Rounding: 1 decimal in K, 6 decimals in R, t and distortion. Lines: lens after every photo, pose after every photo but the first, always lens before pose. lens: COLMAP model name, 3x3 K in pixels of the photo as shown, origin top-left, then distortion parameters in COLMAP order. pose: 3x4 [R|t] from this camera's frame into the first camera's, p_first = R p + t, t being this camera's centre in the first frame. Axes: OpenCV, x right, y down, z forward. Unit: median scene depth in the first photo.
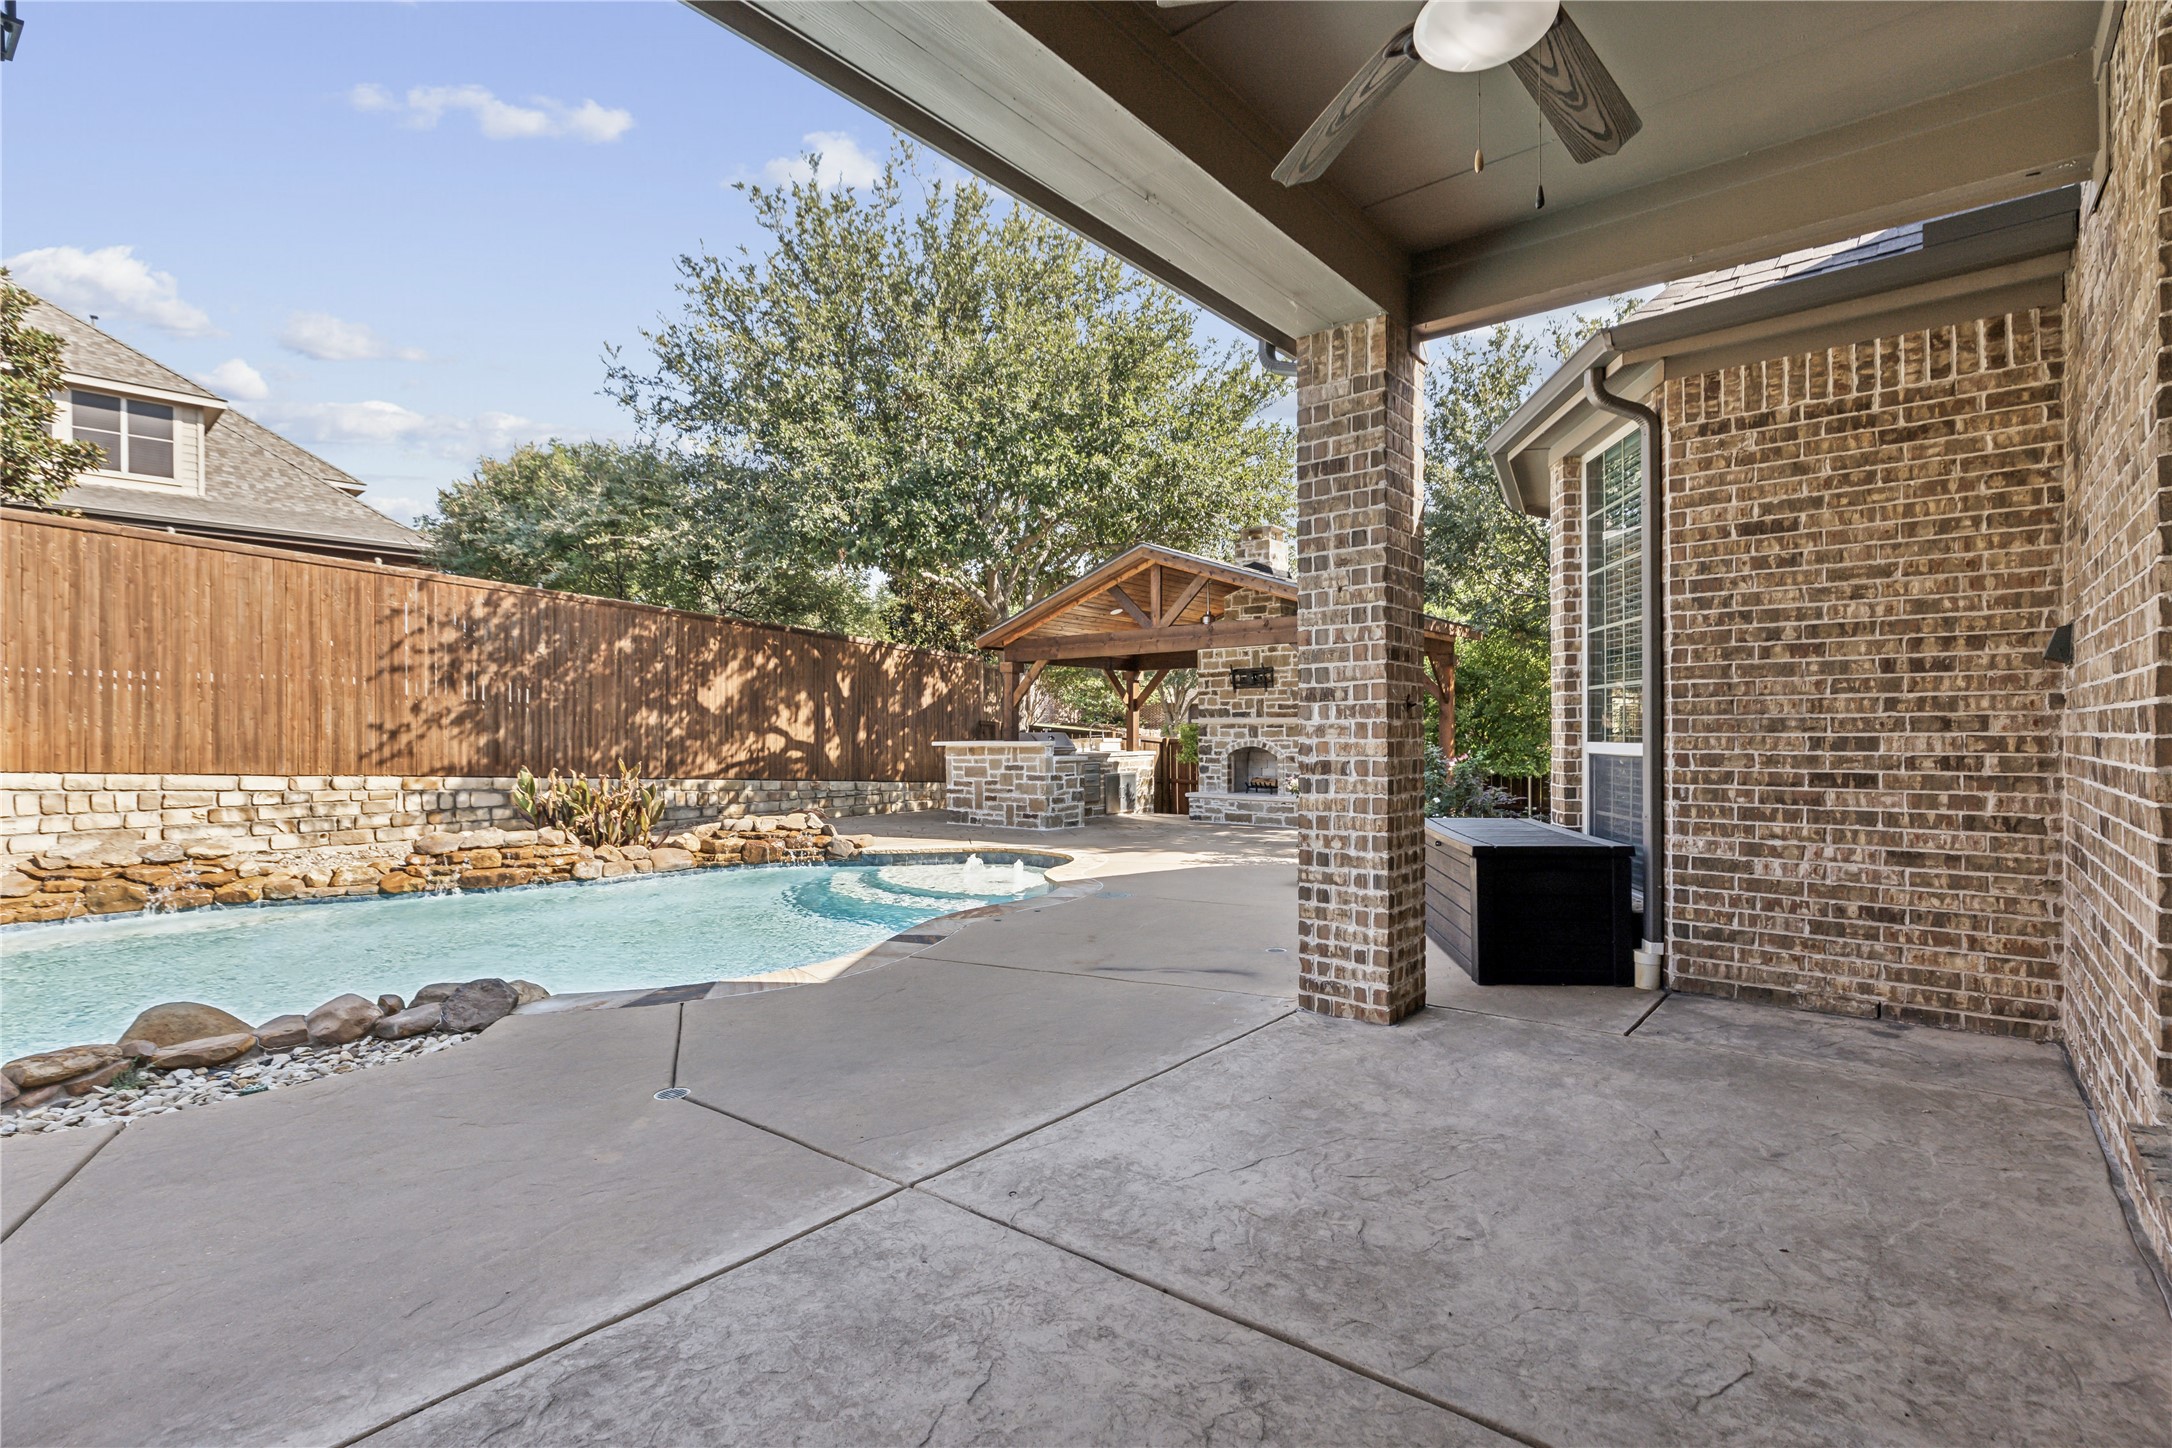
lens RADIAL K [[1005.1, 0, 1086.0], [0, 1005.1, 724.0], [0, 0, 1]] dist [0.044520, -0.000315]
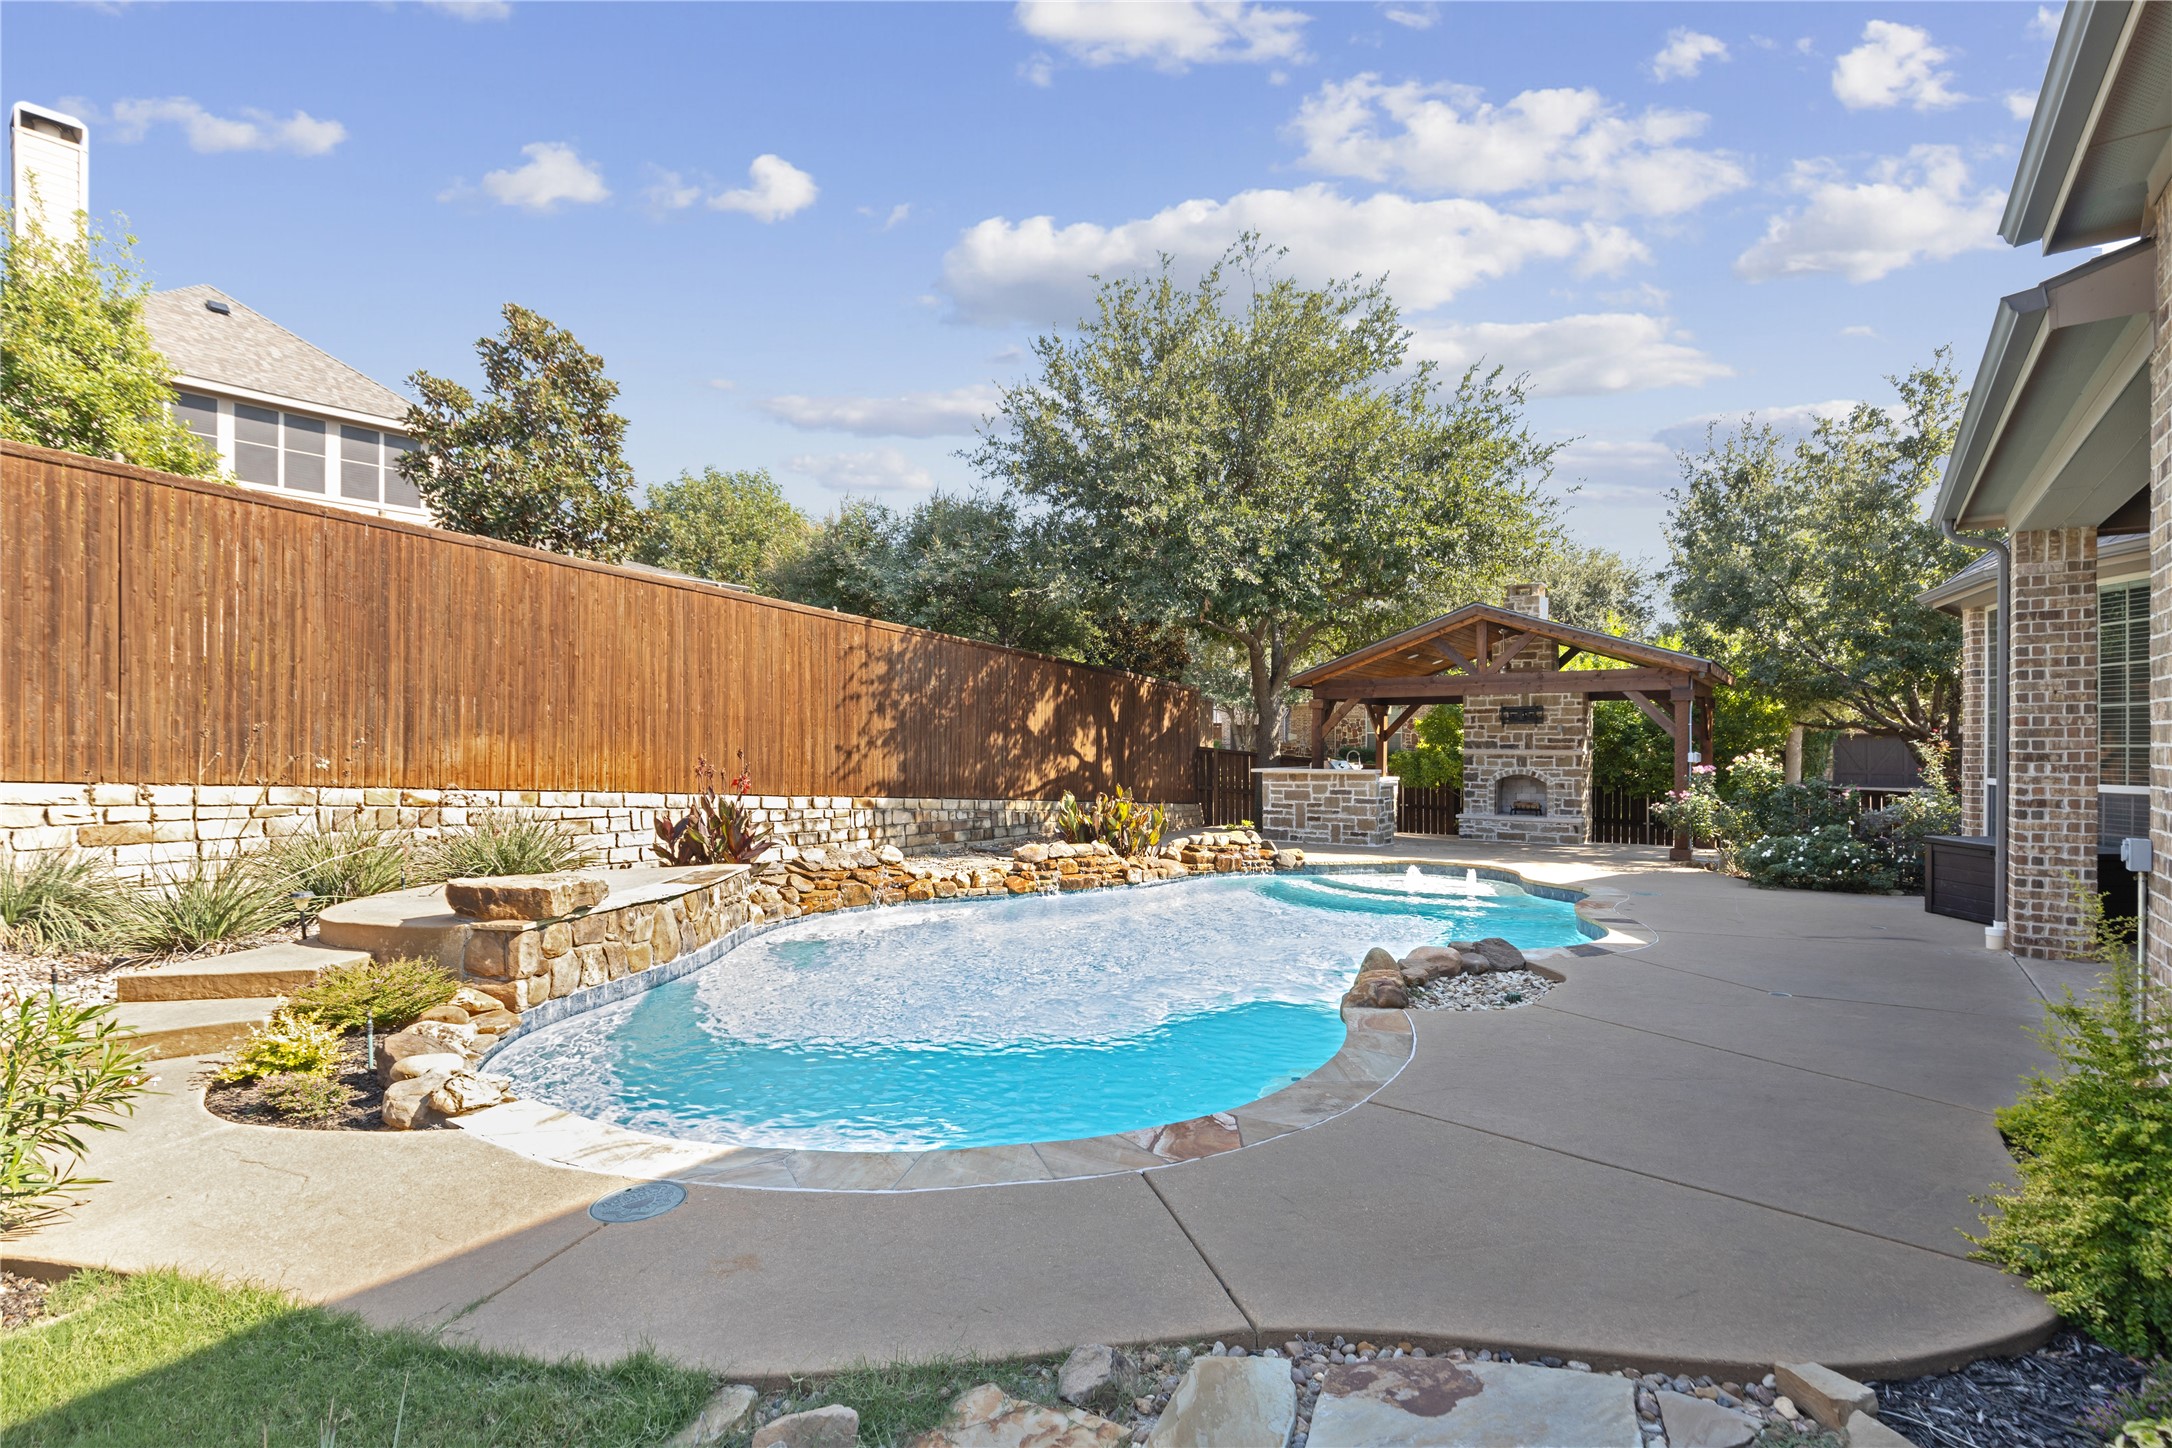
lens RADIAL K [[1078.4, 0, 1096.8], [0, 1078.4, 736.8], [0, 0, 1]] dist [0.050519, 0.000225]
pose [[0.995262, 0.010139, 0.096702, -0.457793], [-0.009992, 0.999948, -0.002002, -0.014031], [-0.096717, 0.001027, 0.995311, -0.197760]]
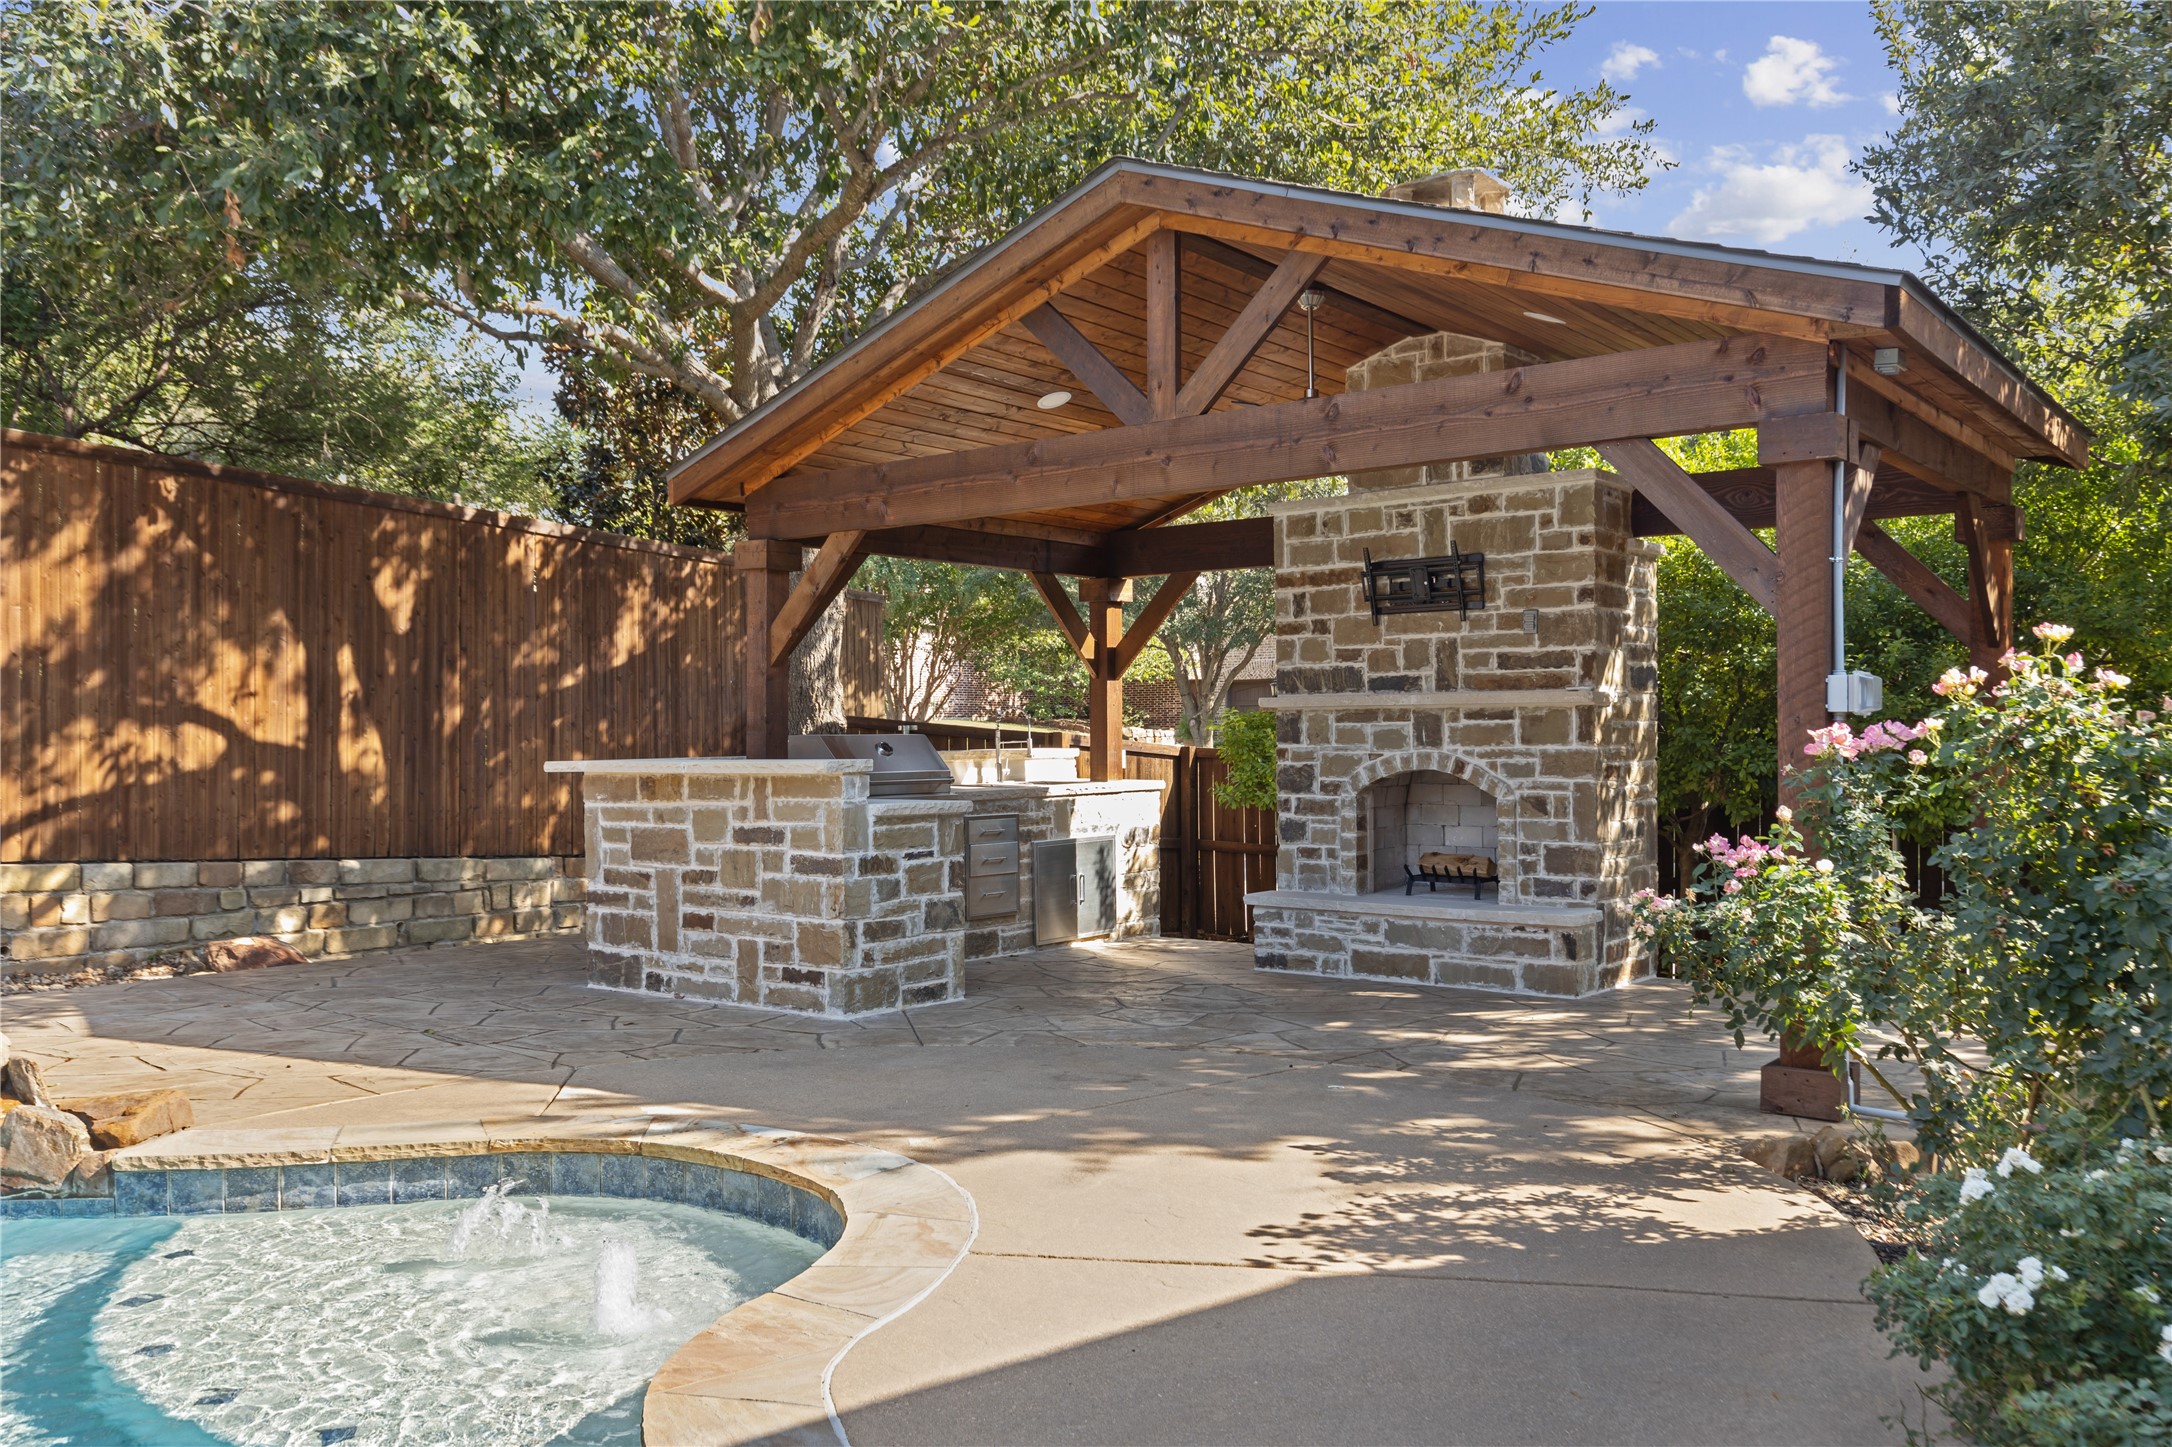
lens RADIAL K [[1677.9, 0, 1086.0], [0, 1677.9, 723.5], [0, 0, 1]] dist [0.008881, 0.000721]
pose [[0.999758, -0.003853, 0.021677, 0.028871], [0.003846, 0.999993, 0.000385, 0.004774], [-0.021679, -0.000301, 0.999765, 0.405572]]
